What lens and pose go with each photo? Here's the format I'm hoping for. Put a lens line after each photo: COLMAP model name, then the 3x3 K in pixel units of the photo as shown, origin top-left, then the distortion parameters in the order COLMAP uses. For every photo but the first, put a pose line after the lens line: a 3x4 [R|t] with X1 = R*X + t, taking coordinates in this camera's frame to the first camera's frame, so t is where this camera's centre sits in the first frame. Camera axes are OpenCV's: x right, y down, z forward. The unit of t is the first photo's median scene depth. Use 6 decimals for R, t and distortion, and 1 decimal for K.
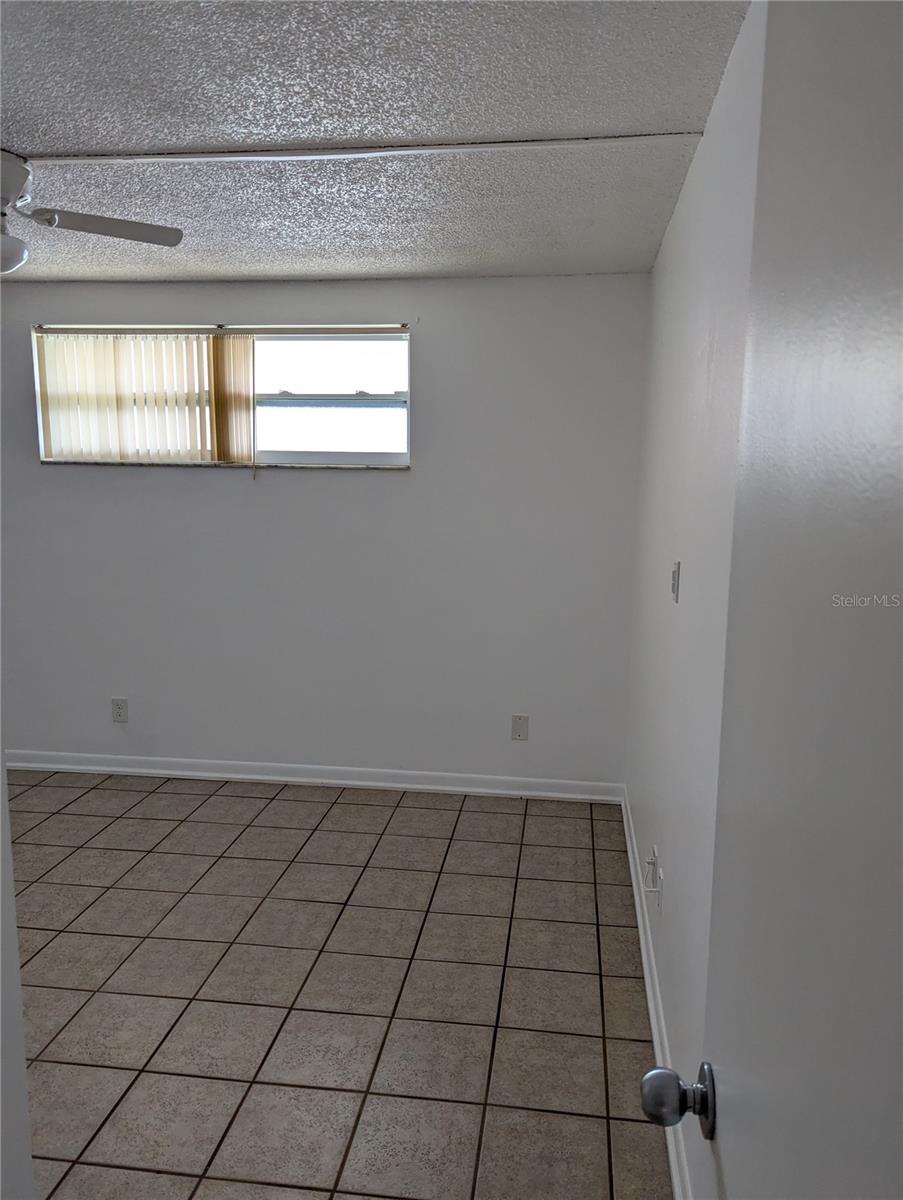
lens RADIAL K [[853.4, 0, 465.1], [0, 853.4, 598.8], [0, 0, 1]] dist [0.045624, -0.046603]
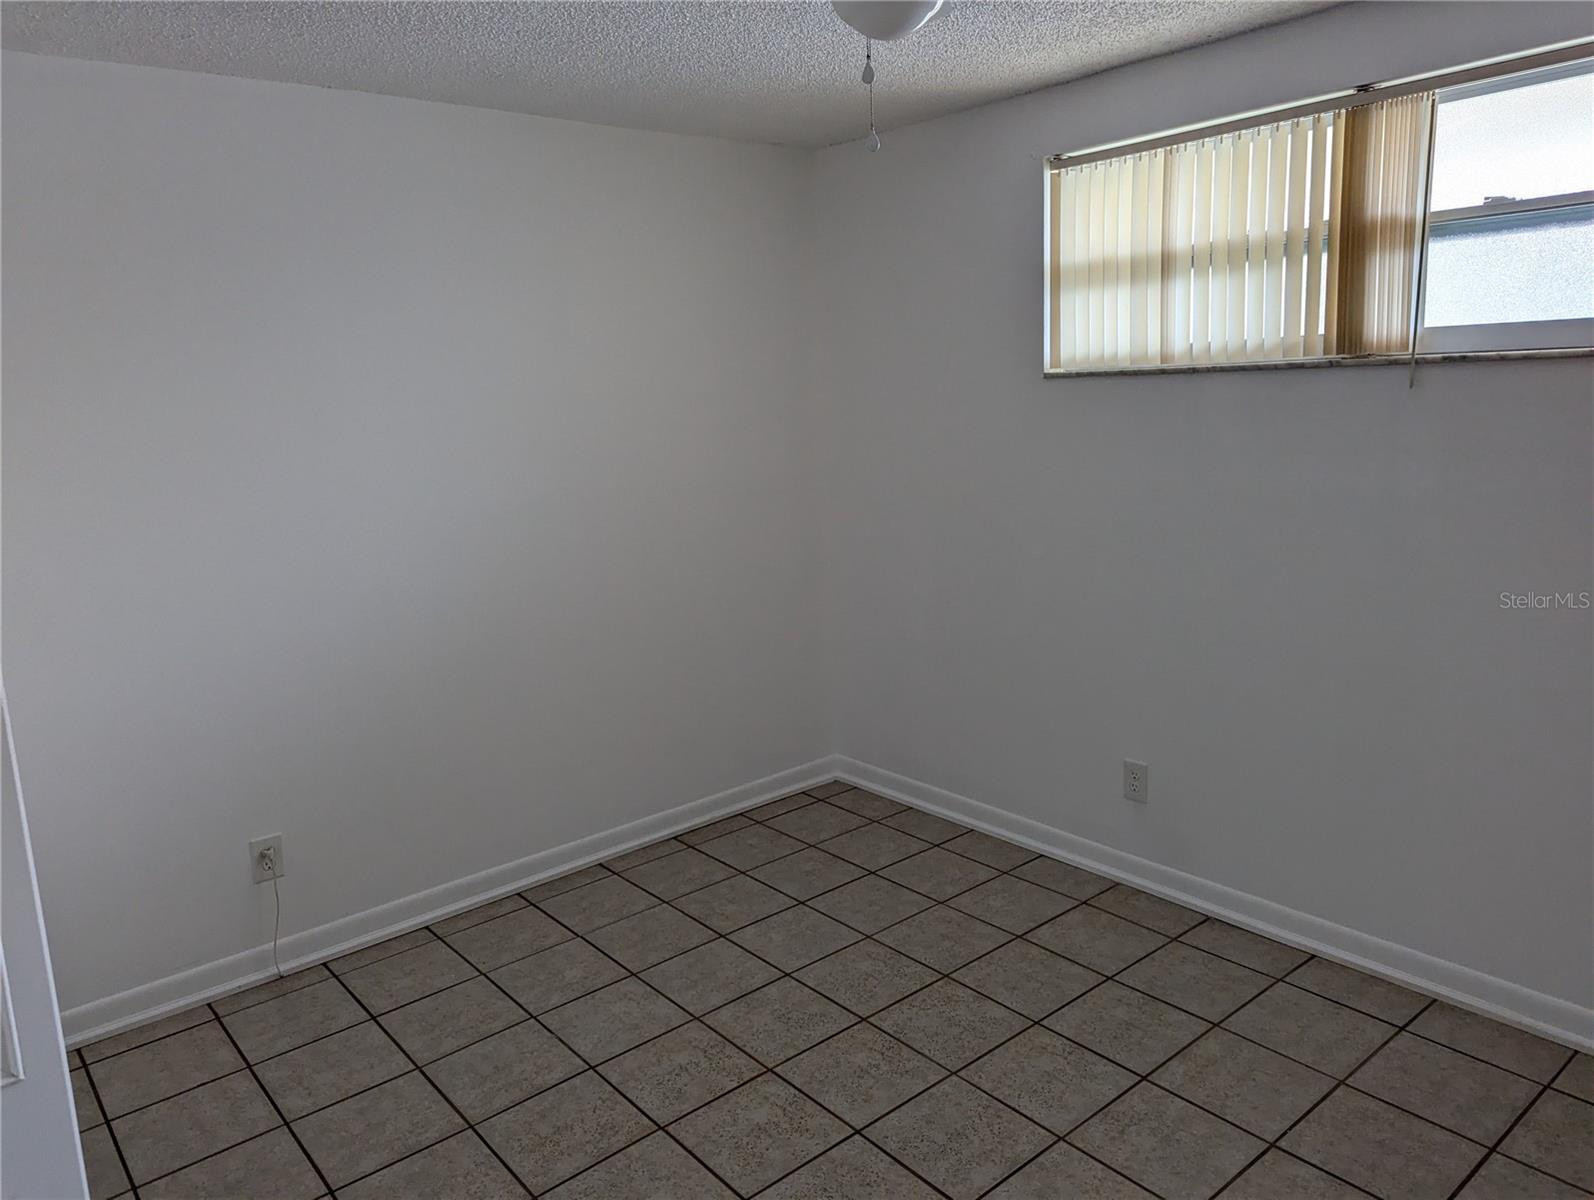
lens RADIAL K [[1133.6, 0, 791.4], [0, 1133.6, 579.4], [0, 0, 1]] dist [0.045624, -0.046603]
pose [[0.733185, 0.072386, -0.676165, -0.051719], [-0.053897, 0.997376, 0.048331, -0.040380], [0.677890, 0.001007, 0.735163, 0.263665]]
